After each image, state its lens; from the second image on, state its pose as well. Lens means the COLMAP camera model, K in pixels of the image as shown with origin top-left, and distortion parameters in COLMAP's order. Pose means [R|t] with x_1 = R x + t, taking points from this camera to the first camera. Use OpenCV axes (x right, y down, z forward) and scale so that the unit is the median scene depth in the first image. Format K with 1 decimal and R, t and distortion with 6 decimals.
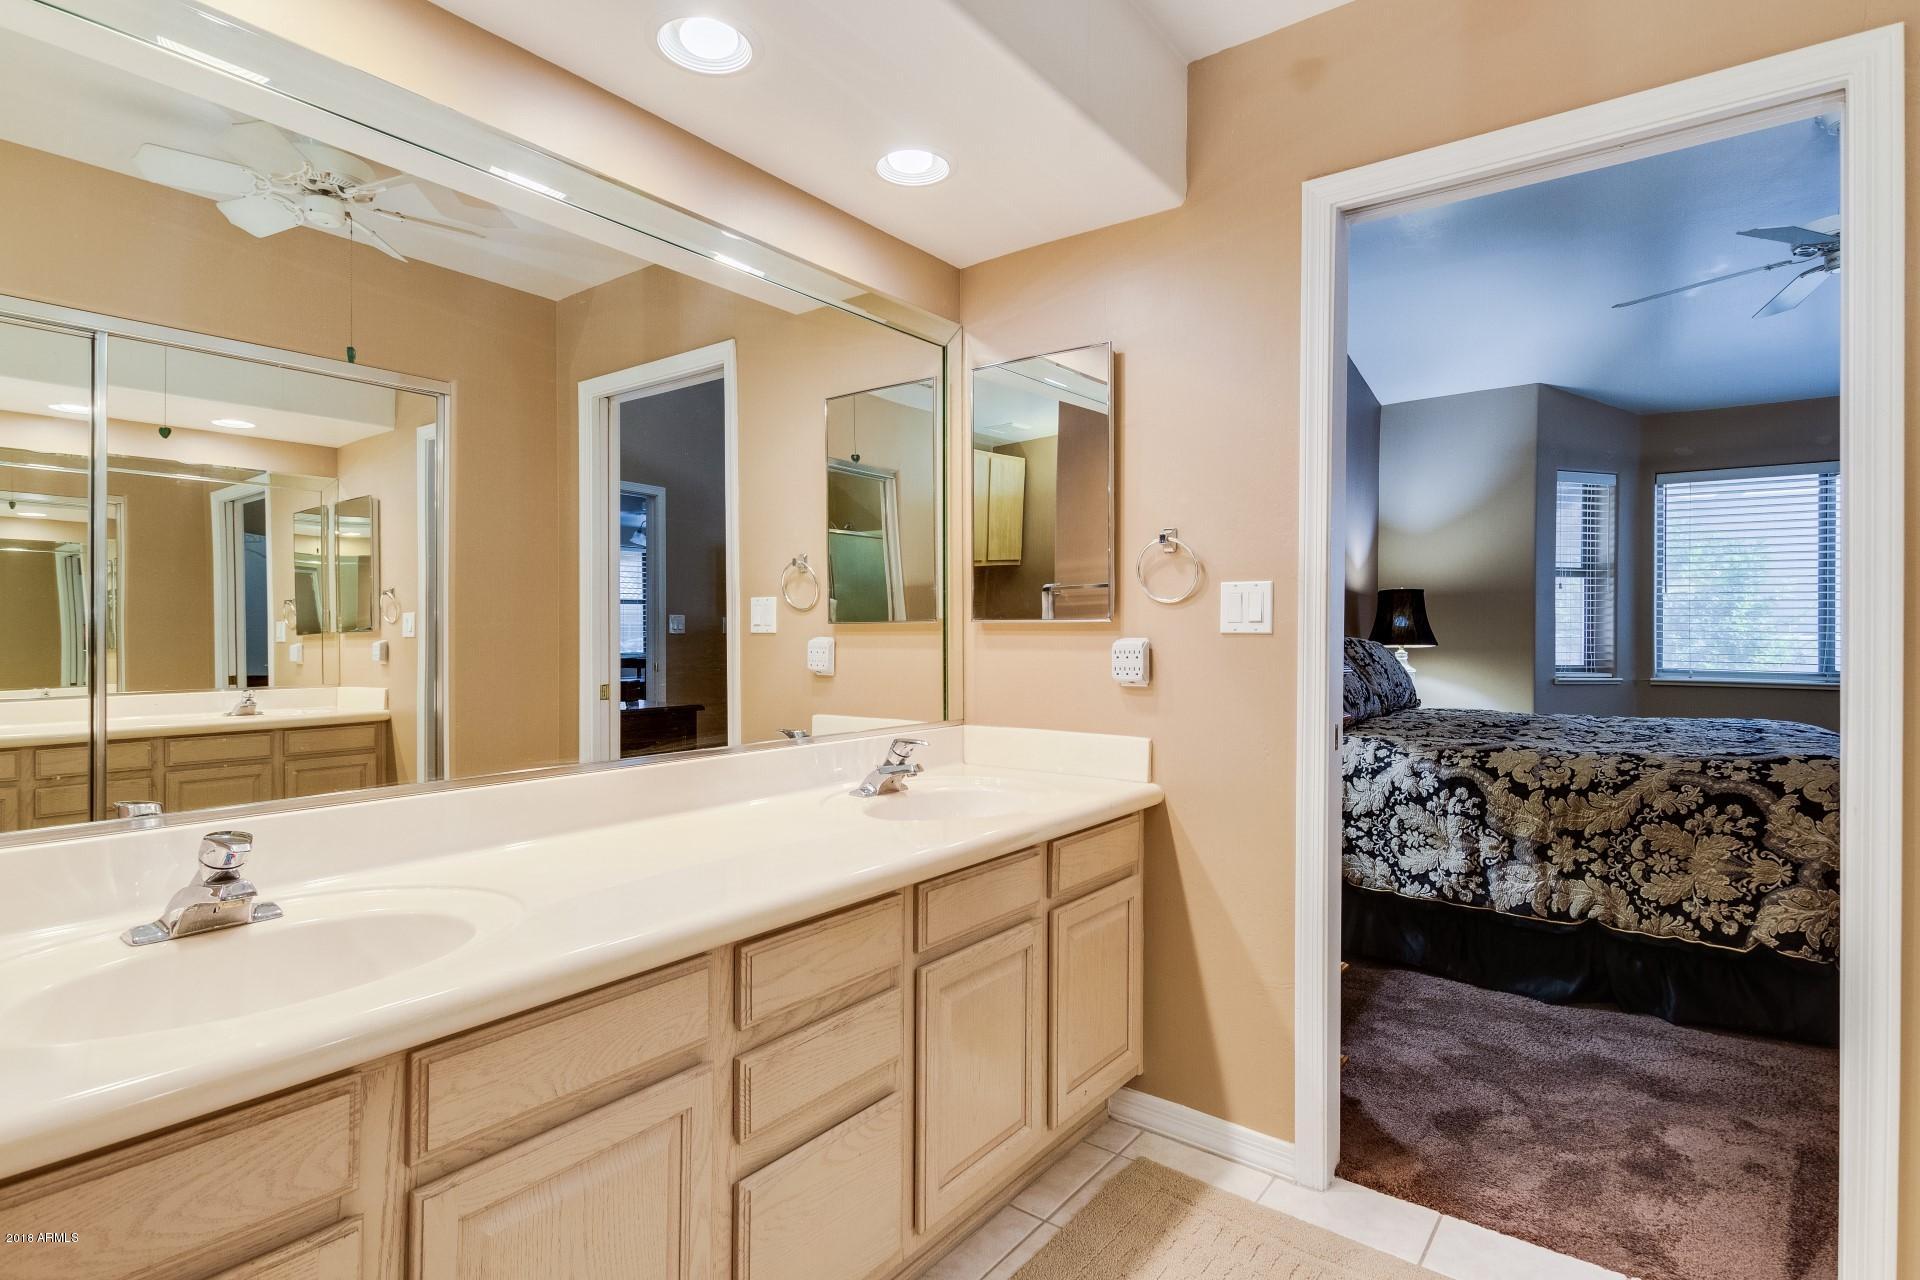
lens RADIAL K [[965.7, 0, 953.9], [0, 965.7, 629.7], [0, 0, 1]] dist [-0.004811, -0.000662]
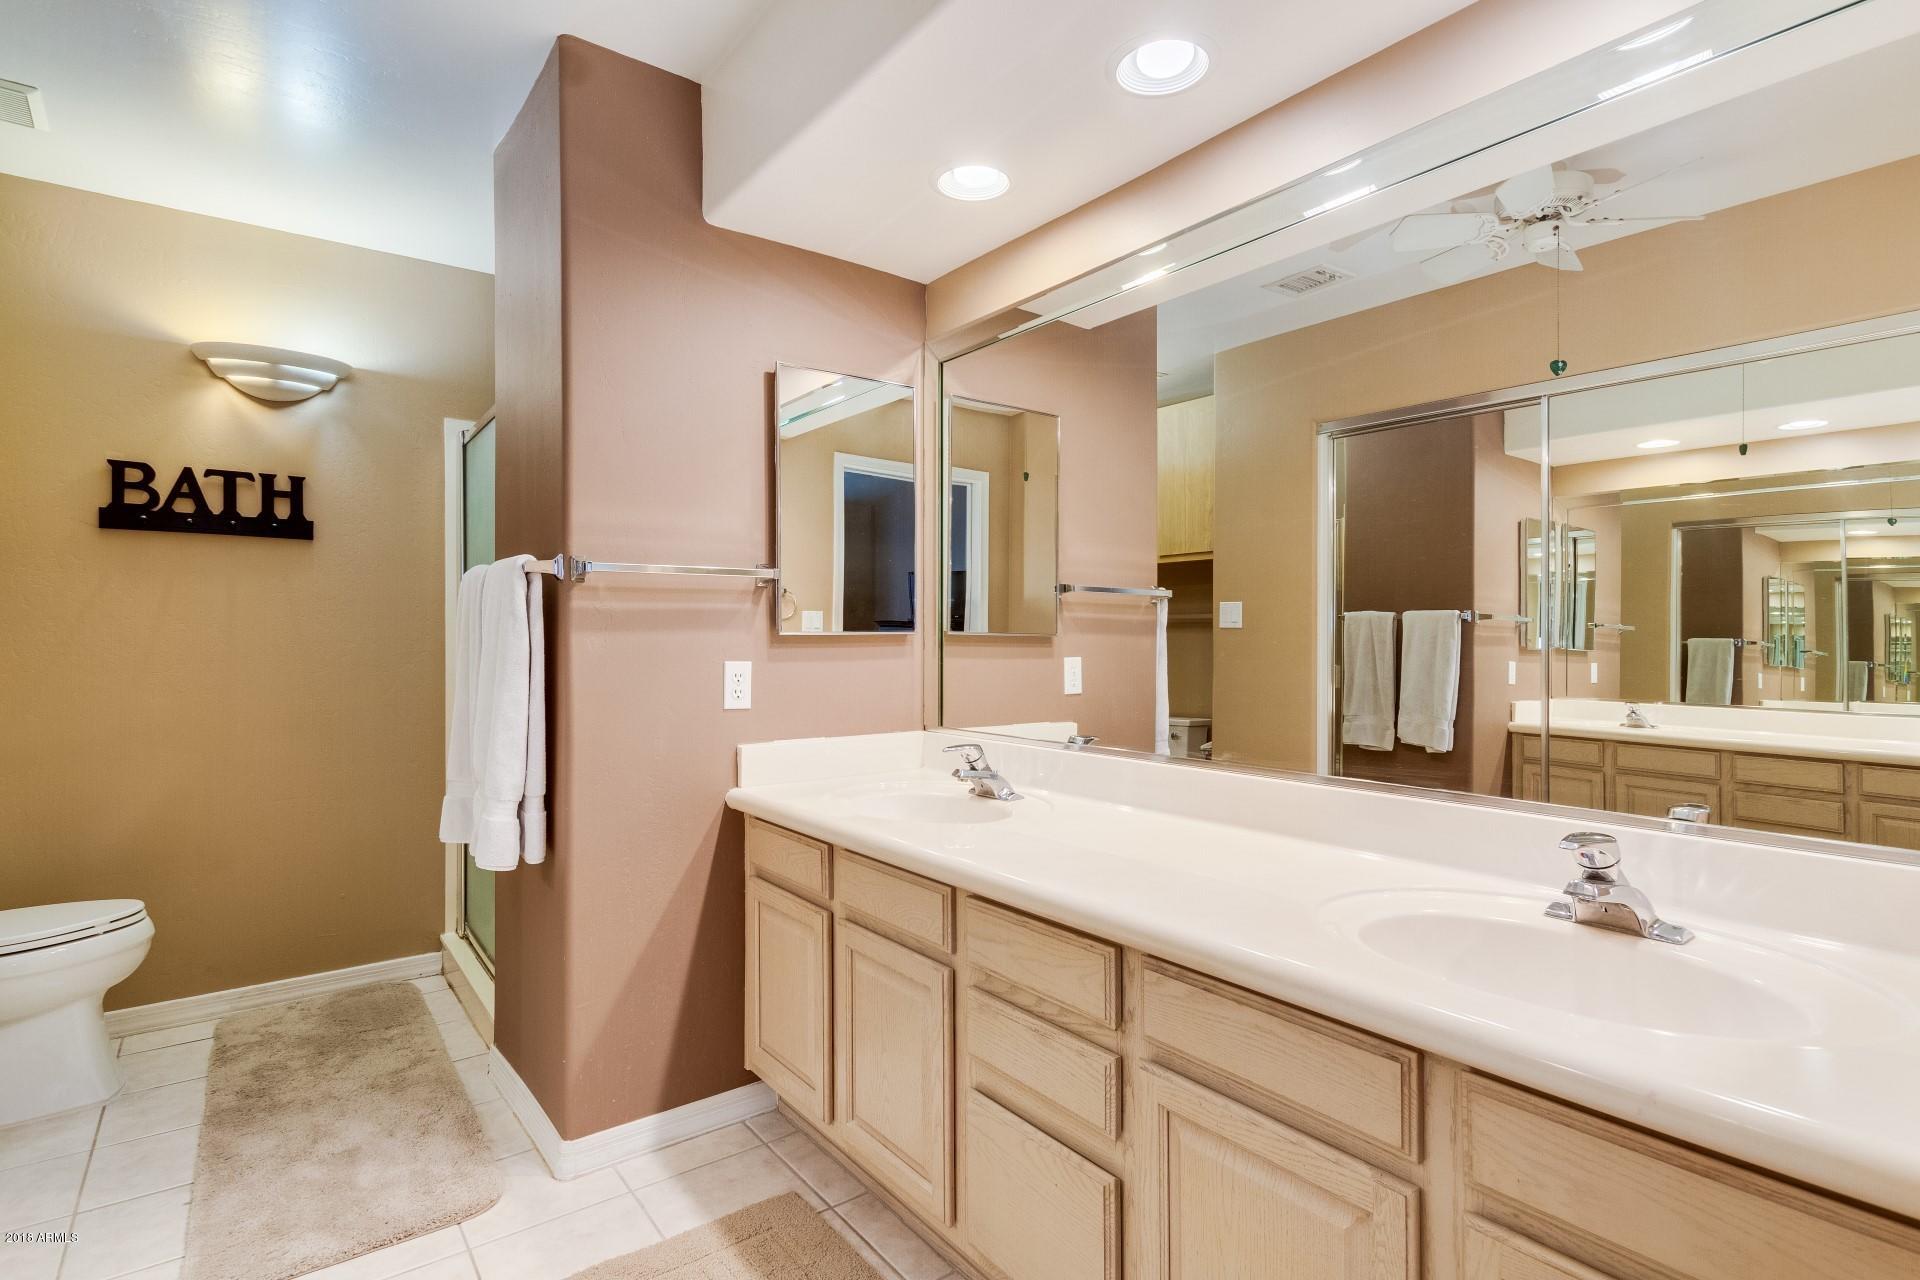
lens RADIAL K [[965.7, 0, 961.3], [0, 965.7, 643.3], [0, 0, 1]] dist [-0.004811, -0.000662]
pose [[-0.261263, 0.005190, -0.965254, 0.450335], [-0.012273, 0.999887, 0.008699, 0.000246], [0.965190, 0.014119, -0.261170, 0.614402]]
